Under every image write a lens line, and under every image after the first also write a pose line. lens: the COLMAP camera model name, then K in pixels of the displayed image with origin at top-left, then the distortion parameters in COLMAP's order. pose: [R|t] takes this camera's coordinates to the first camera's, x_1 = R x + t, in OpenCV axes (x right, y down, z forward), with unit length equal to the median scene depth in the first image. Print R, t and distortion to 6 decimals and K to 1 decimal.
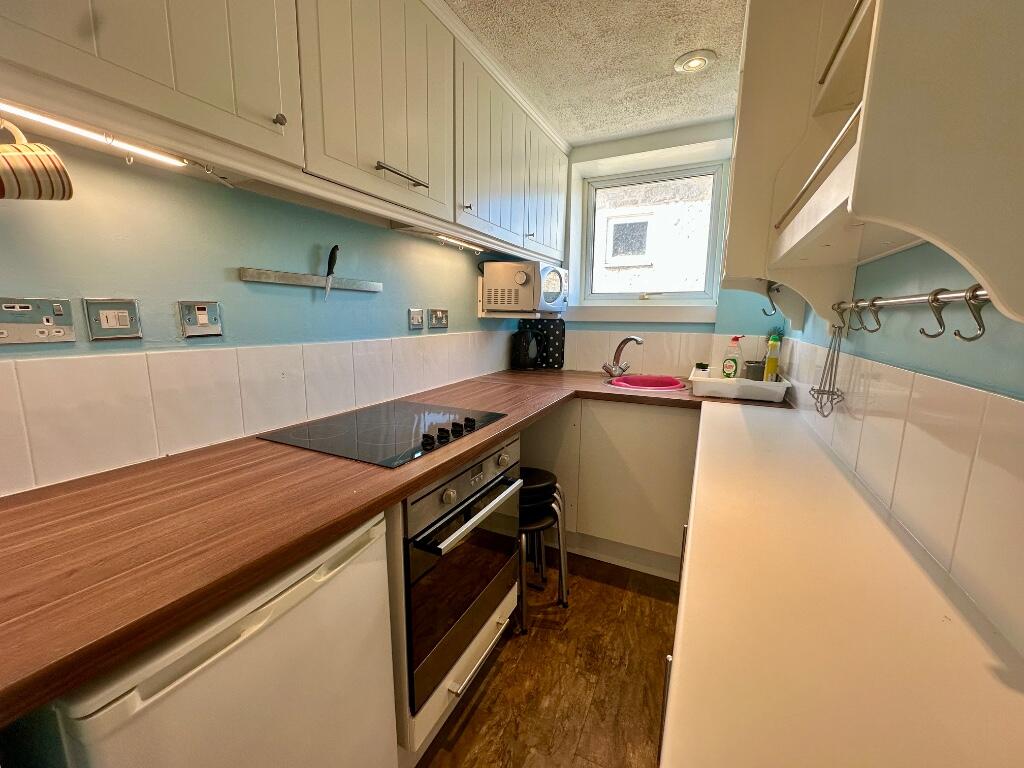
lens RADIAL K [[409.8, 0, 509.7], [0, 409.8, 382.5], [0, 0, 1]] dist [-0.001346, 0.000420]
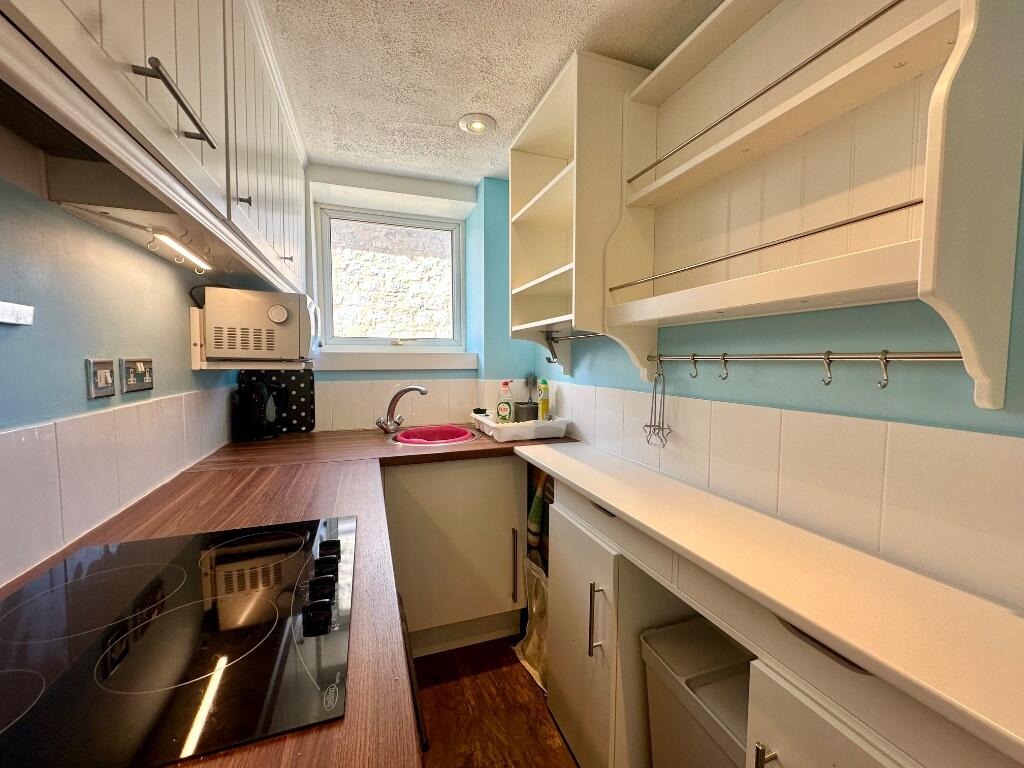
lens RADIAL K [[409.8, 0, 511.3], [0, 409.8, 383.8], [0, 0, 1]] dist [-0.001346, 0.000420]
pose [[0.698341, -0.050507, 0.713981, -0.195353], [0.121002, 0.991481, -0.048215, -0.047700], [-0.705463, 0.120064, 0.698503, 0.212553]]
